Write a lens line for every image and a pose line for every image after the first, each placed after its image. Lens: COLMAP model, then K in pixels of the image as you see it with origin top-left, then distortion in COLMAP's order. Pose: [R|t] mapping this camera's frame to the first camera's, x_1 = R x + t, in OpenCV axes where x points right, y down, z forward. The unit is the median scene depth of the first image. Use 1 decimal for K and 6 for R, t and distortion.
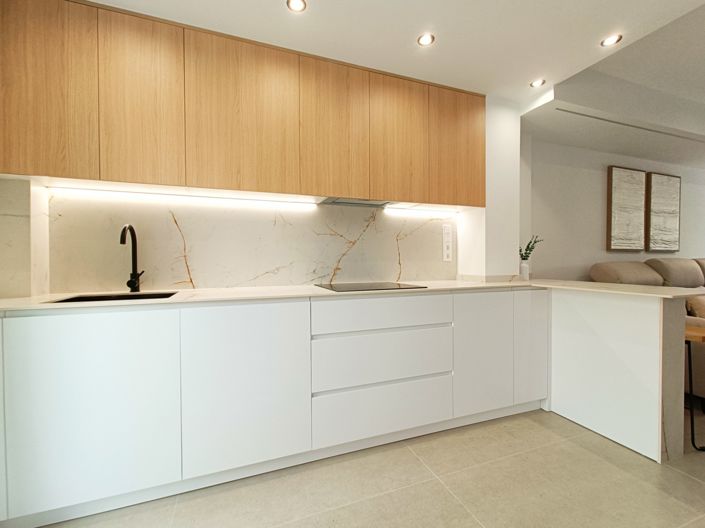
lens RADIAL K [[315.3, 0, 352.5], [0, 315.3, 264.0], [0, 0, 1]] dist [0.000276, 0.000064]
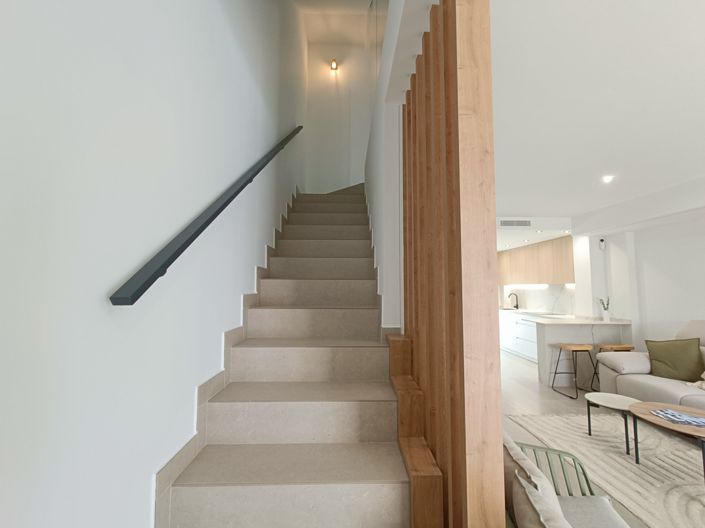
lens RADIAL K [[315.3, 0, 352.5], [0, 315.3, 264.0], [0, 0, 1]] dist [0.000276, 0.000064]
pose [[-0.352231, -0.068334, -0.933415, 2.164905], [-0.020637, 0.997656, -0.065249, -0.099635], [0.935686, -0.003720, -0.352815, 0.211804]]
